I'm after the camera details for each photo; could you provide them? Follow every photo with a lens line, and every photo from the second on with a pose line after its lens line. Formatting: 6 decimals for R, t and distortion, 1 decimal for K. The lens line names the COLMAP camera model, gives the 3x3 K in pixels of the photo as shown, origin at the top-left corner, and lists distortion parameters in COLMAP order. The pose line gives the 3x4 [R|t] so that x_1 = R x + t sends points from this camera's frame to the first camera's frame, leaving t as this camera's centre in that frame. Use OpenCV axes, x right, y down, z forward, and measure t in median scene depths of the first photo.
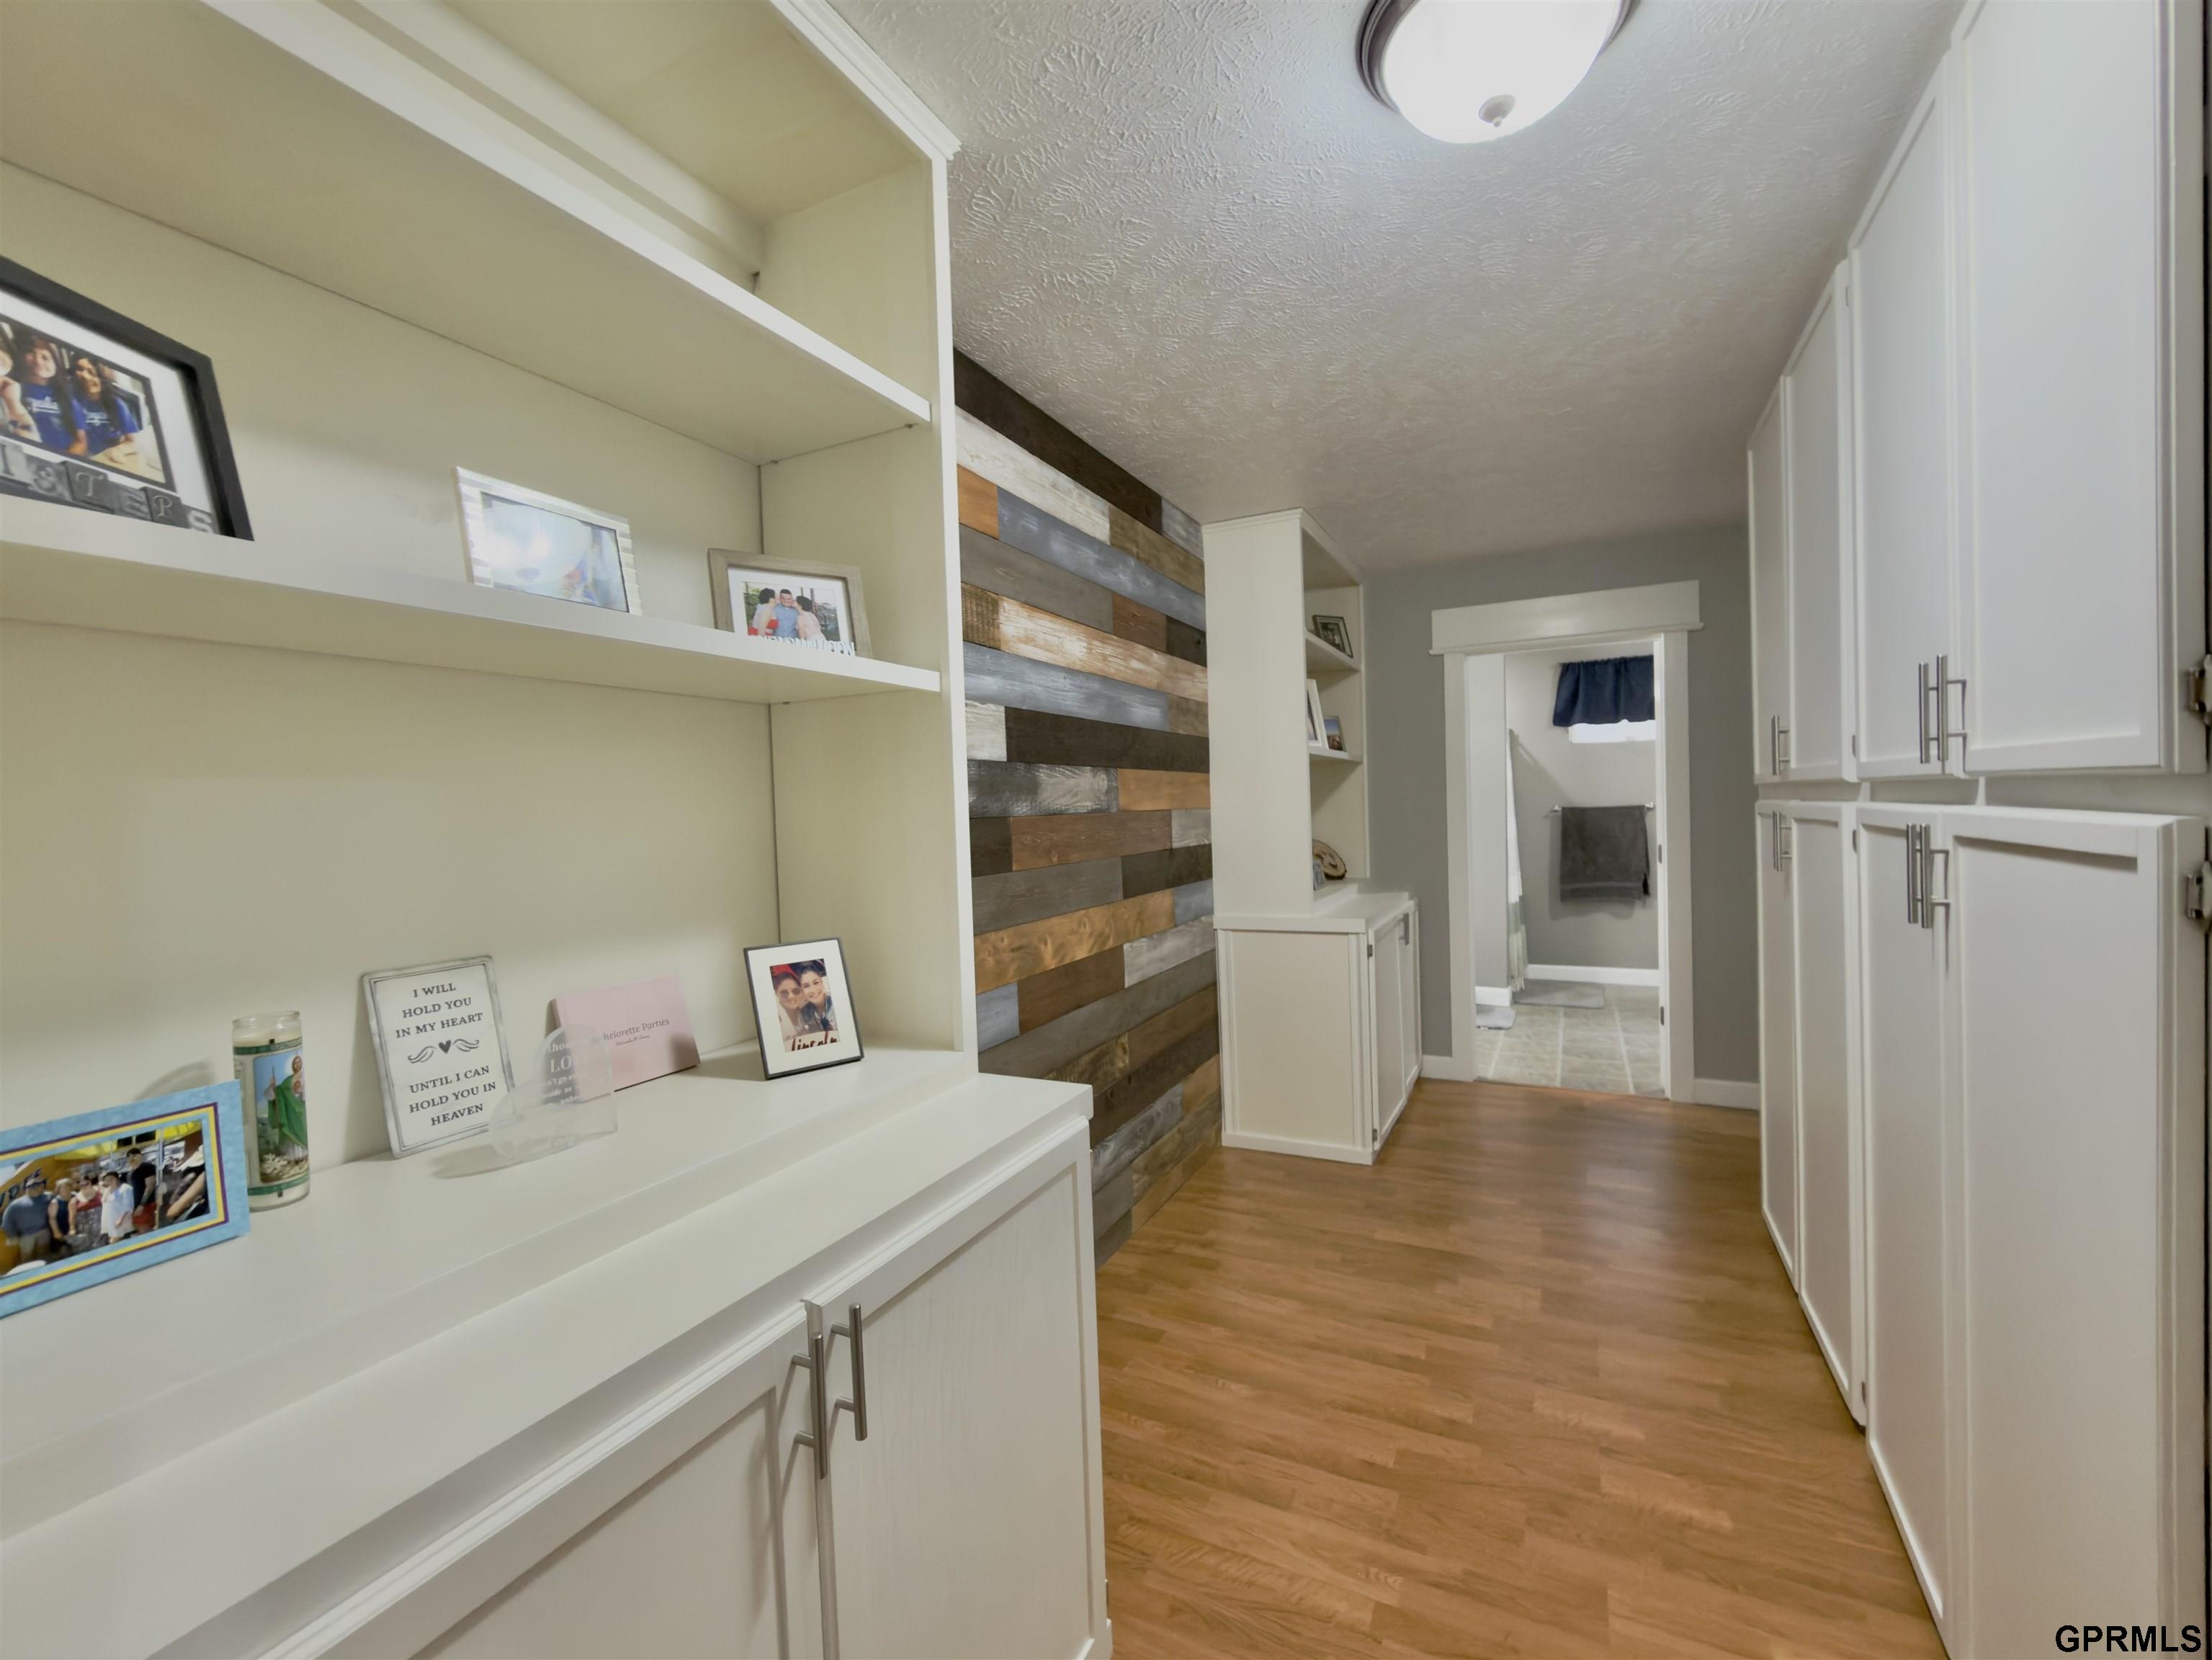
lens RADIAL K [[932.8, 0, 1106.0], [0, 932.8, 830.0], [0, 0, 1]] dist [-0.001023, -0.000087]
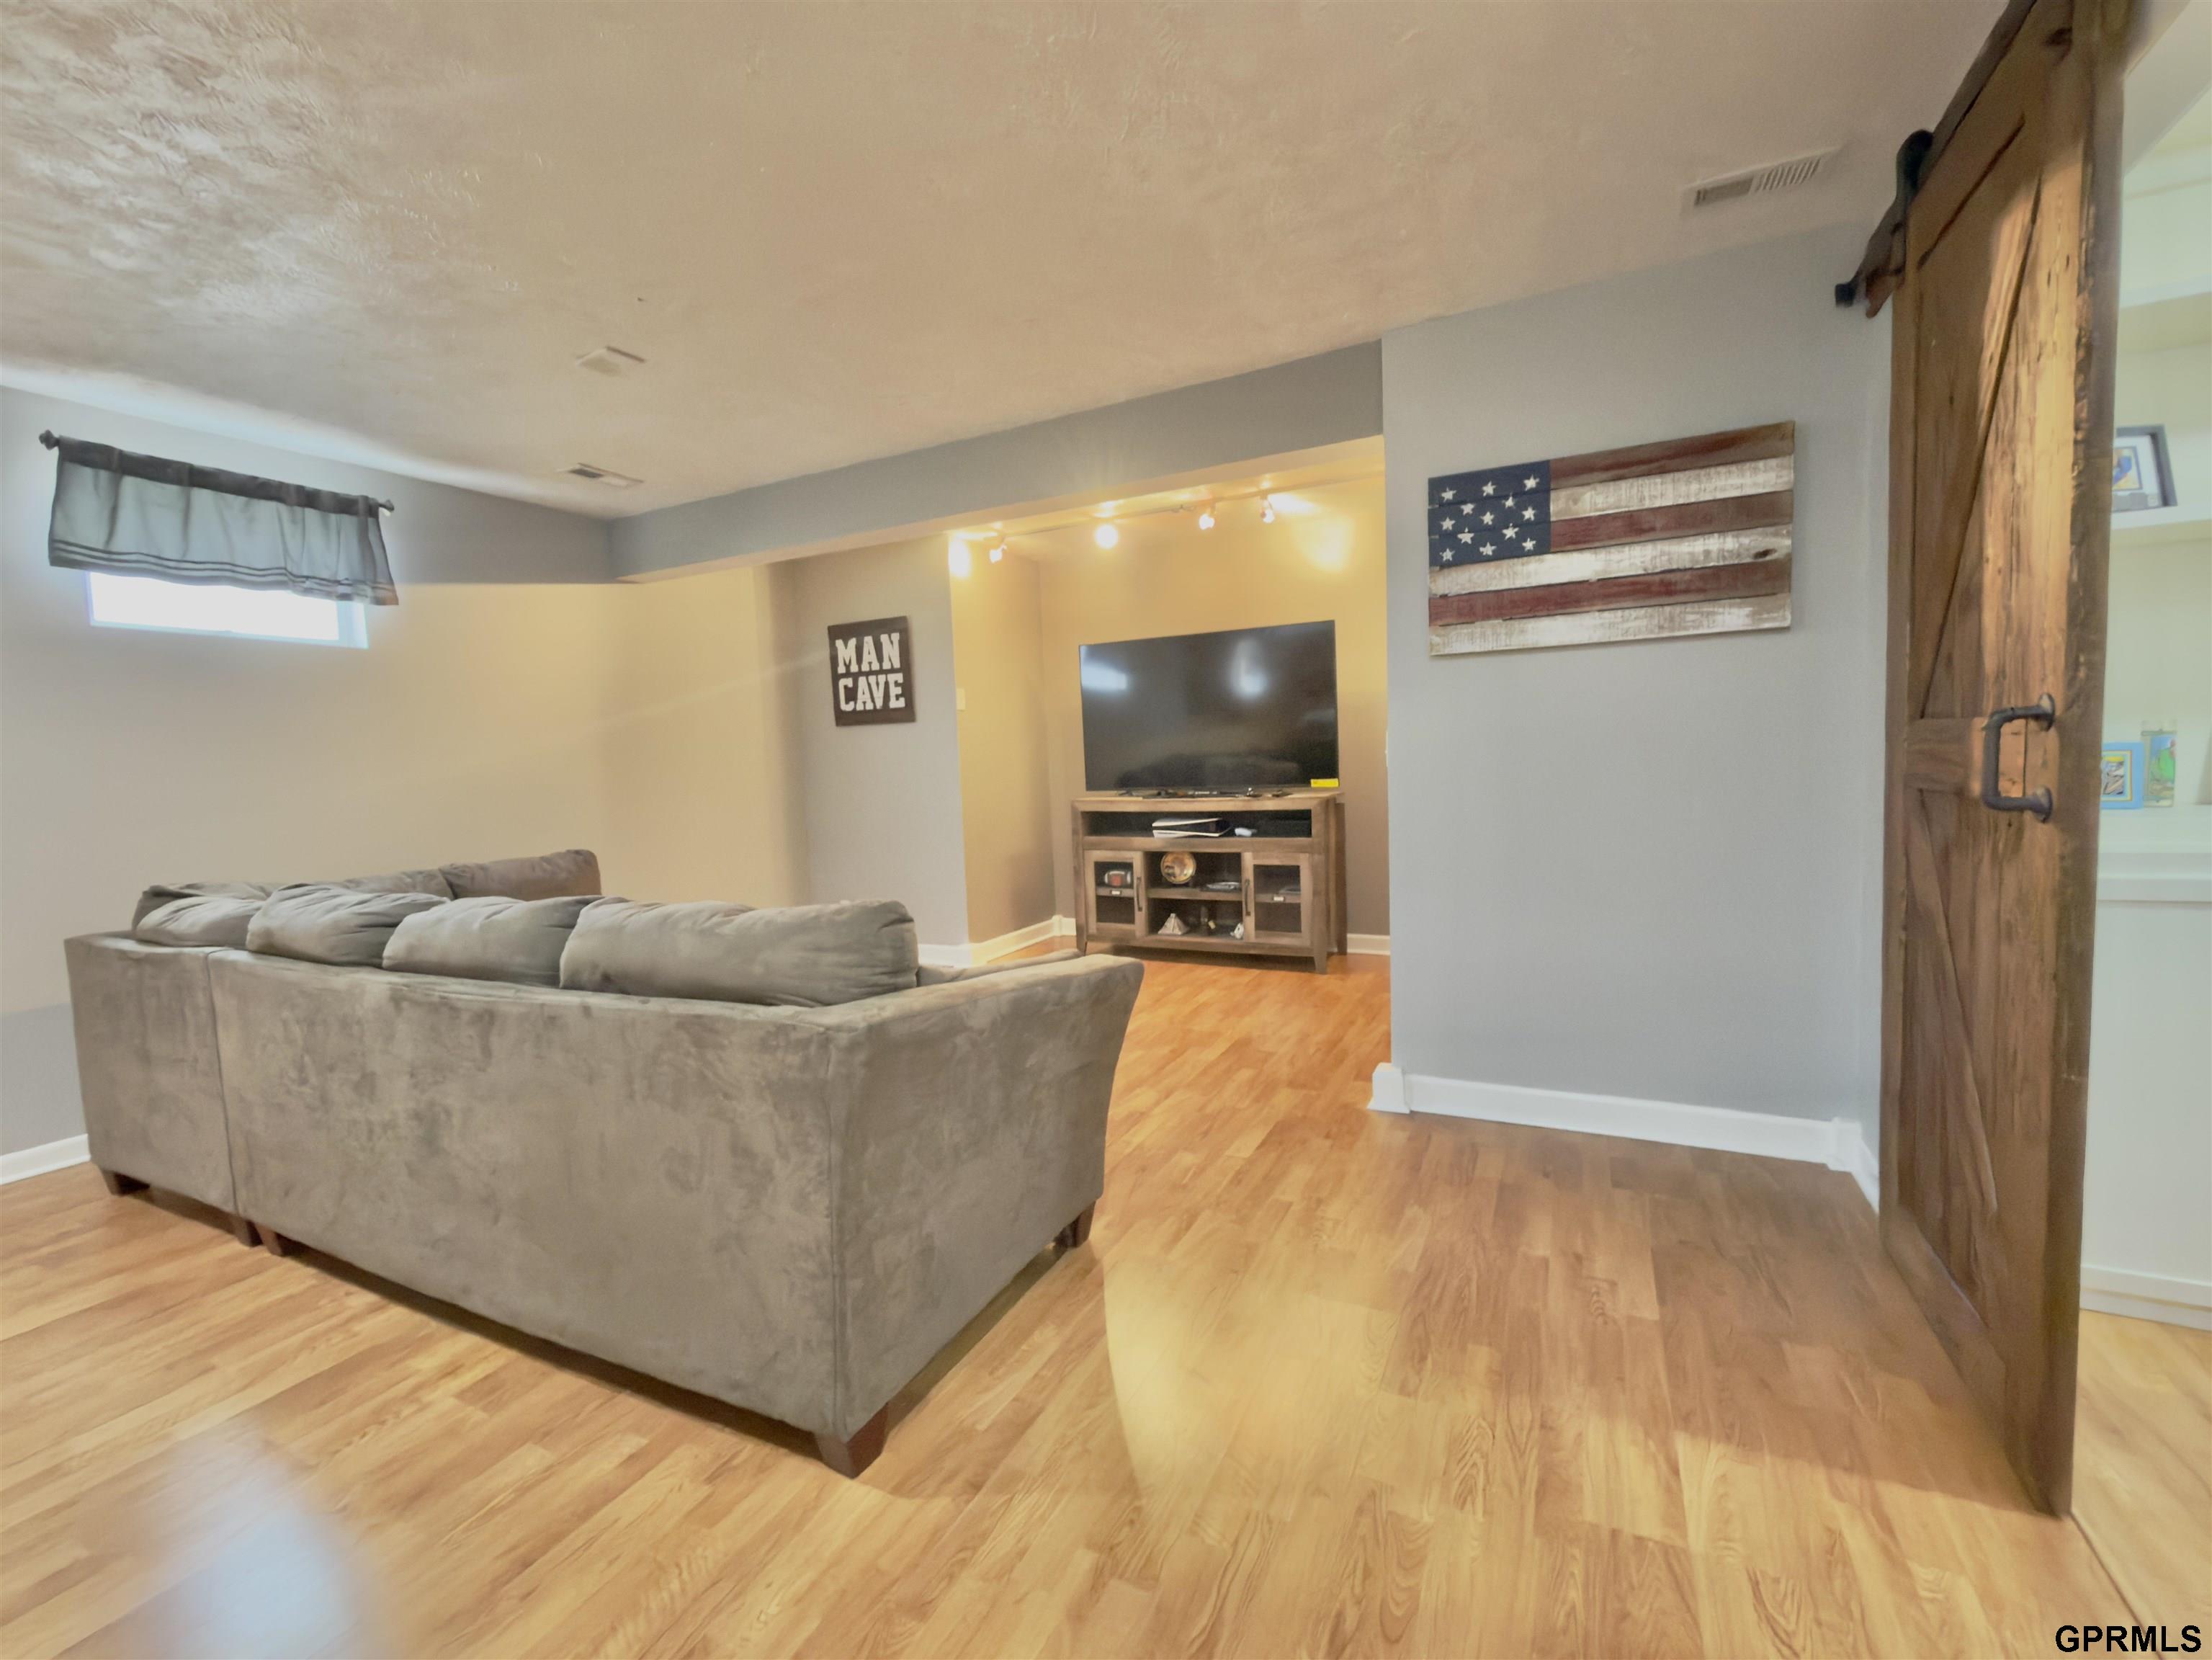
lens RADIAL K [[932.8, 0, 1106.0], [0, 932.8, 830.0], [0, 0, 1]] dist [-0.001023, -0.000087]
pose [[-0.002989, 0.109624, -0.993969, 1.287035], [0.016362, 0.993845, 0.109561, 0.179124], [0.999862, -0.015936, -0.004765, -1.443077]]
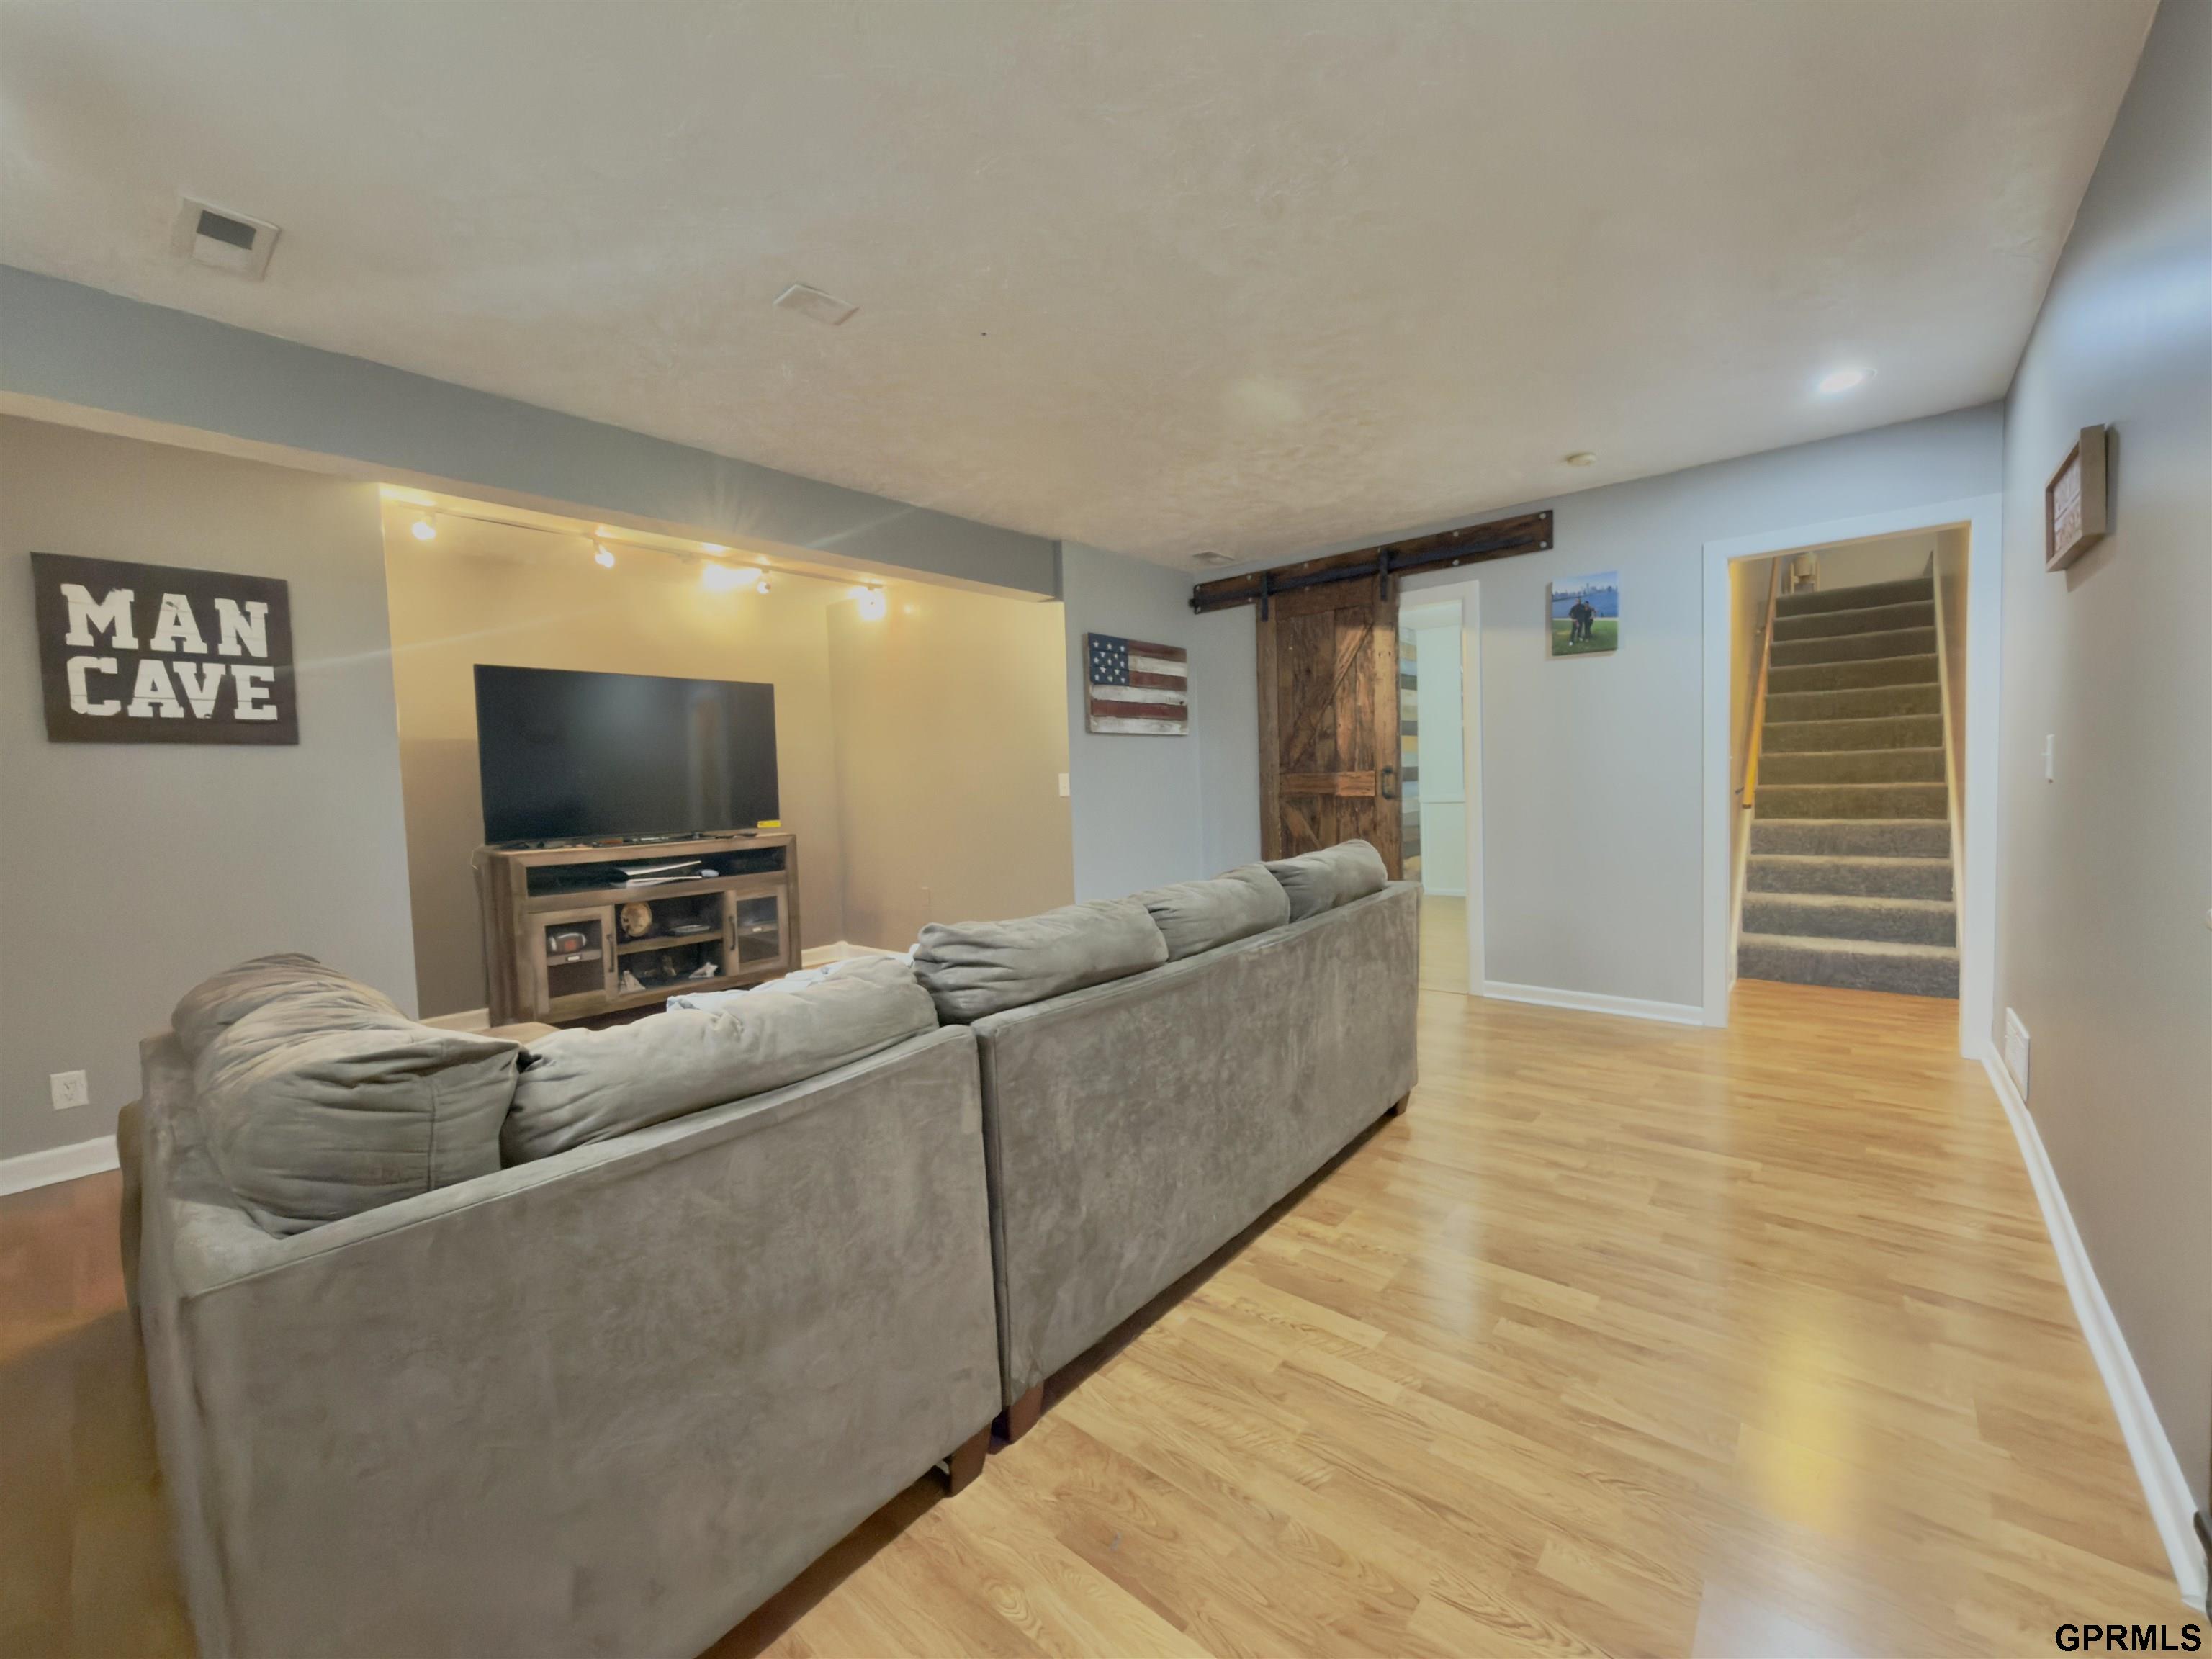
lens RADIAL K [[897.0, 0, 1106.0], [0, 897.0, 829.5], [0, 0, 1]] dist [-0.003298, -0.000276]
pose [[0.974614, 0.010903, -0.223625, -0.570524], [-0.001917, 0.999183, 0.040362, 0.312516], [0.223882, -0.038909, 0.973839, -5.373028]]
